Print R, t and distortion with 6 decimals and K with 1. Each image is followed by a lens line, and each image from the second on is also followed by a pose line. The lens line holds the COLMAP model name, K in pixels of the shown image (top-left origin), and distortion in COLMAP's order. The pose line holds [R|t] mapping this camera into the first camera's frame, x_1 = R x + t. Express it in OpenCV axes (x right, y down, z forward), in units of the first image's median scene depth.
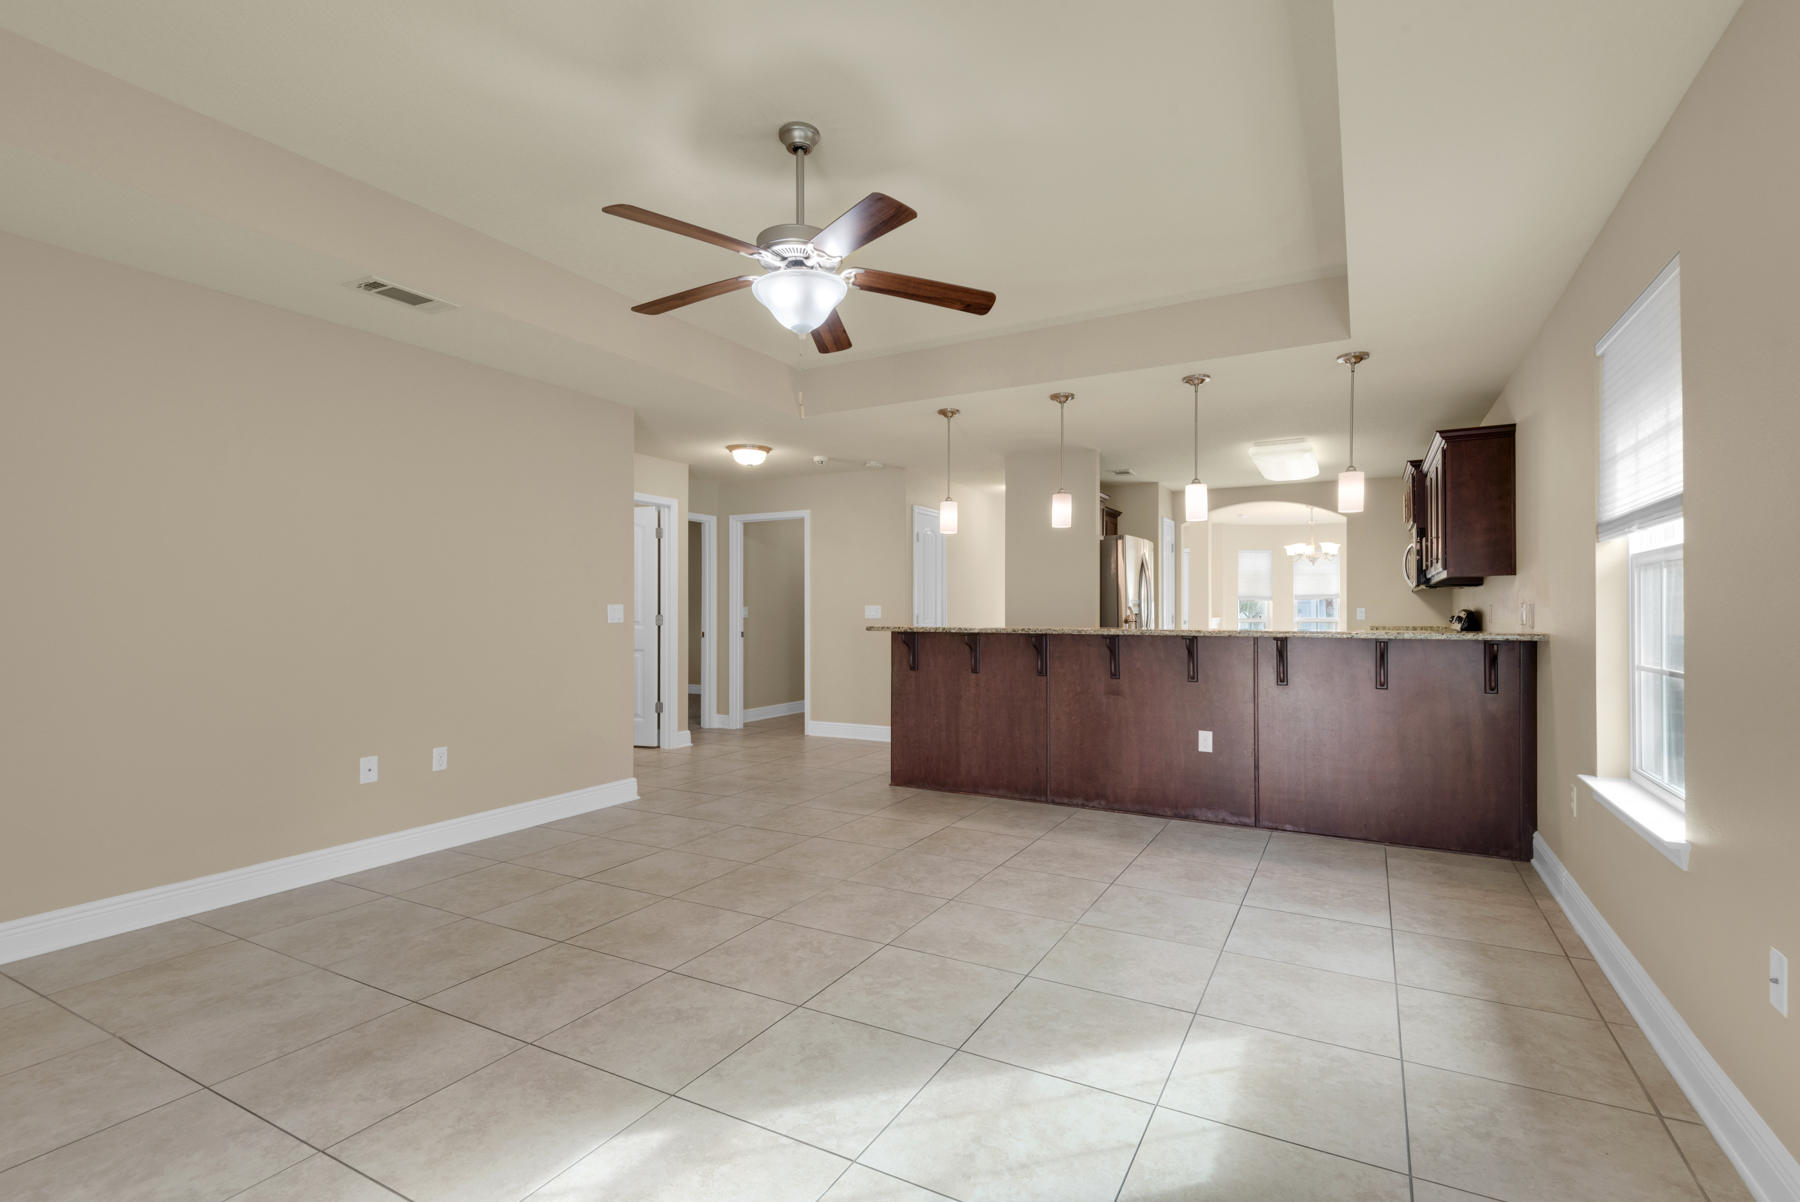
lens RADIAL K [[828.5, 0, 910.7], [0, 828.5, 608.6], [0, 0, 1]] dist [0.033151, -0.000424]
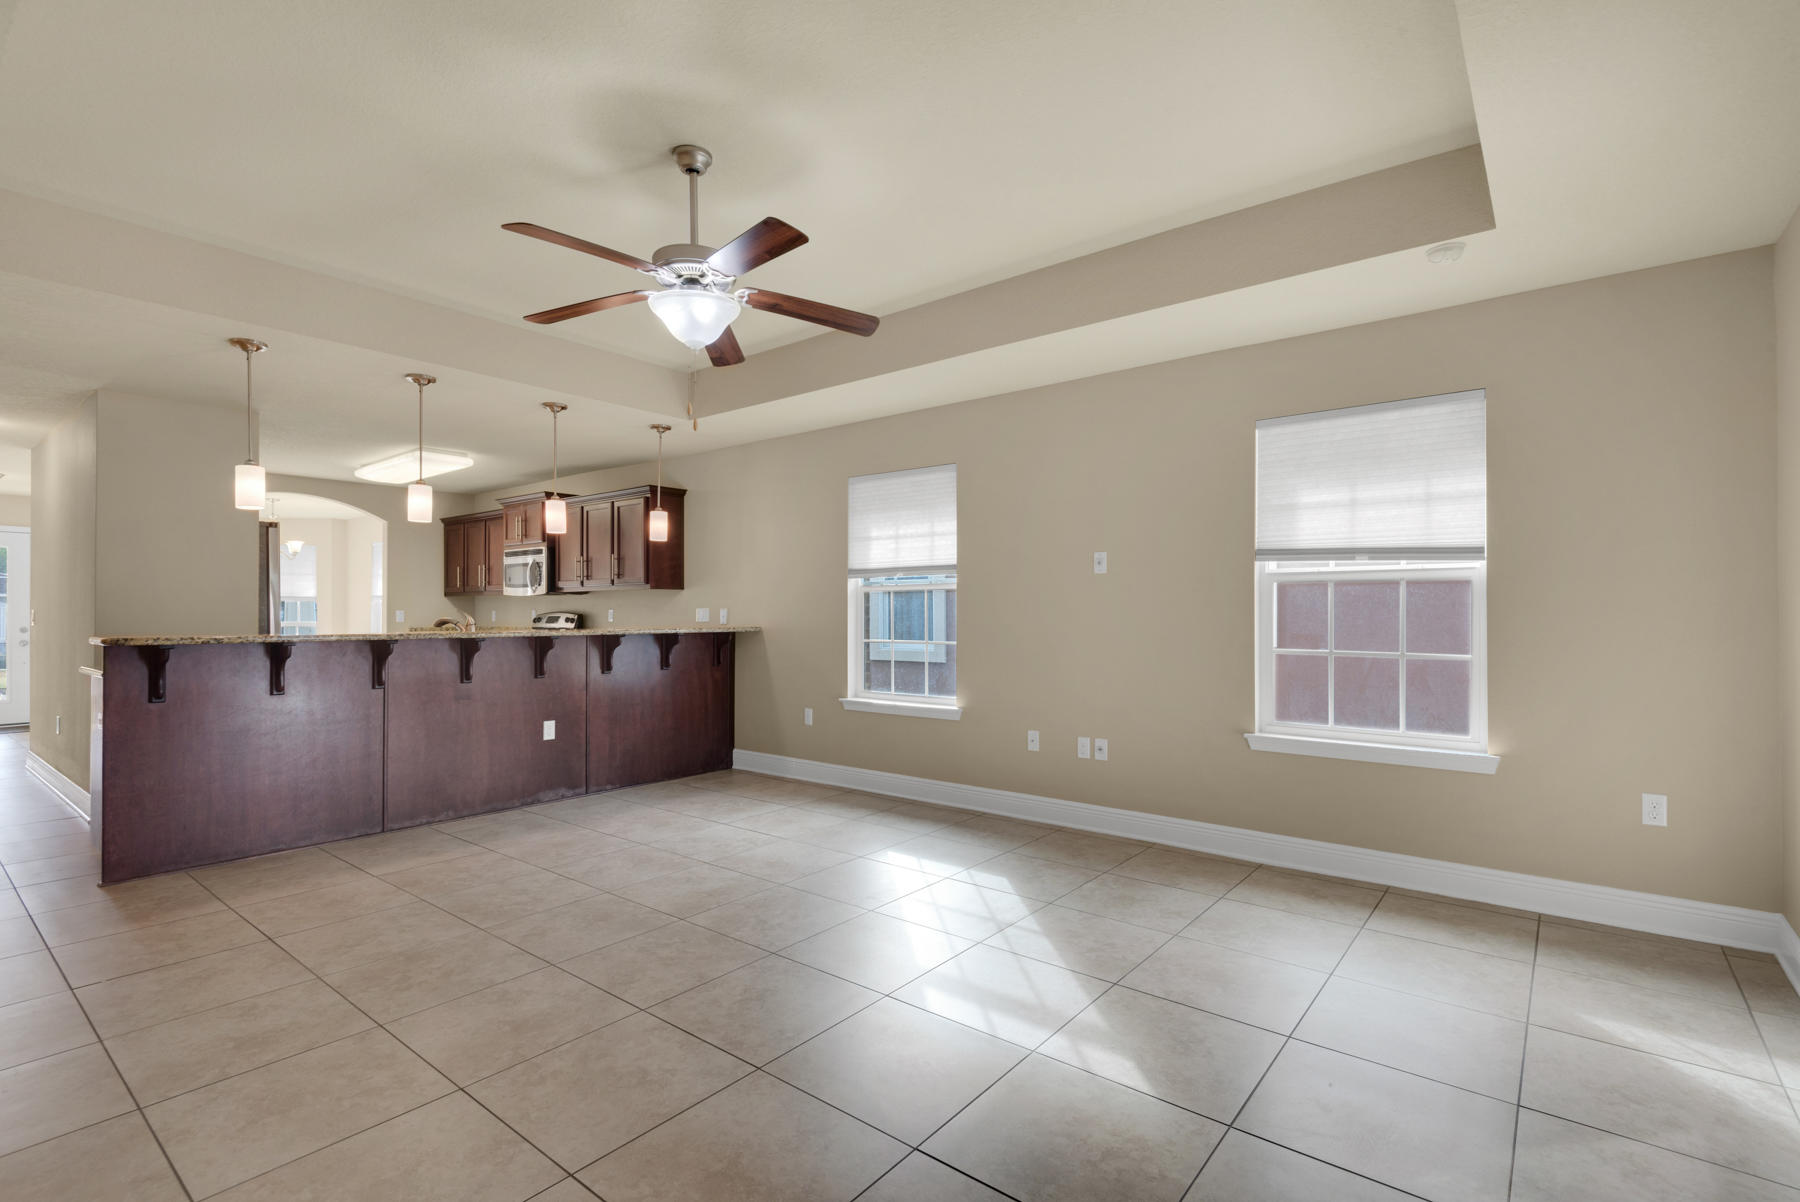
lens RADIAL K [[828.5, 0, 910.7], [0, 828.5, 608.6], [0, 0, 1]] dist [0.033151, -0.000424]
pose [[0.175992, 0.006027, 0.984373, -0.838272], [-0.003392, 0.999979, -0.005516, 0.000929], [-0.984386, -0.002368, 0.176009, 0.409410]]
